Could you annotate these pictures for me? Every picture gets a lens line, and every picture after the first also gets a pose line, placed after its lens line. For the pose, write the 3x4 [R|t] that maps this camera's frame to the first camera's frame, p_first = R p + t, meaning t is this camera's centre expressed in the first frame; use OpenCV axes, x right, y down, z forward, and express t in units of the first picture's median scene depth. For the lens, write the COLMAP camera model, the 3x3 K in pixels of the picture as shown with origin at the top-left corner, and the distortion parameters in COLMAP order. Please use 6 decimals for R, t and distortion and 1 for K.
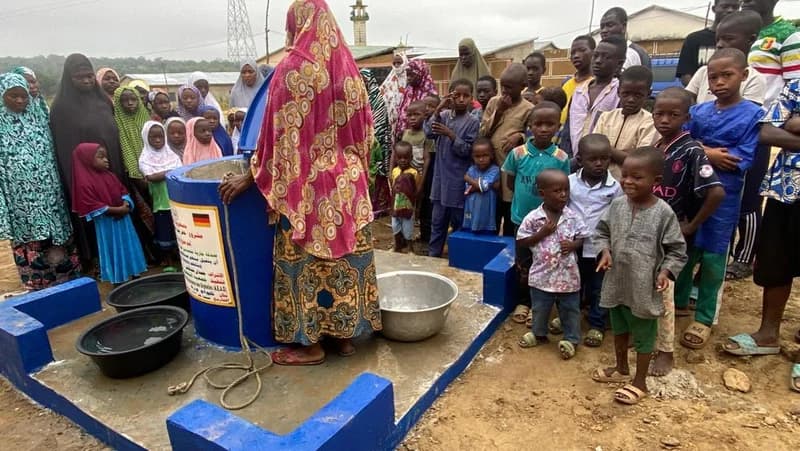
lens RADIAL K [[490.0, 0, 400.0], [0, 490.0, 225.5], [0, 0, 1]] dist [0.098904, -0.124712]
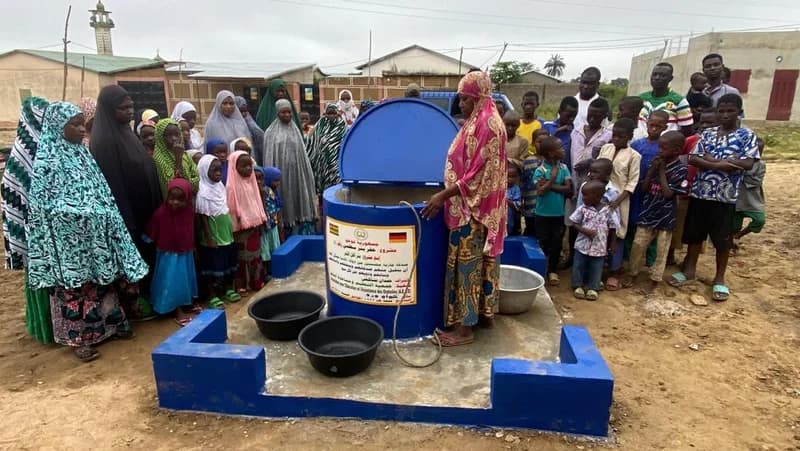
lens RADIAL K [[490.0, 0, 400.0], [0, 490.0, 225.5], [0, 0, 1]] dist [0.098904, -0.124712]
pose [[0.879028, -0.087311, 0.468708, -0.143538], [0.103126, 0.994635, -0.008125, -0.004573], [-0.465484, 0.055478, 0.883316, -0.013811]]
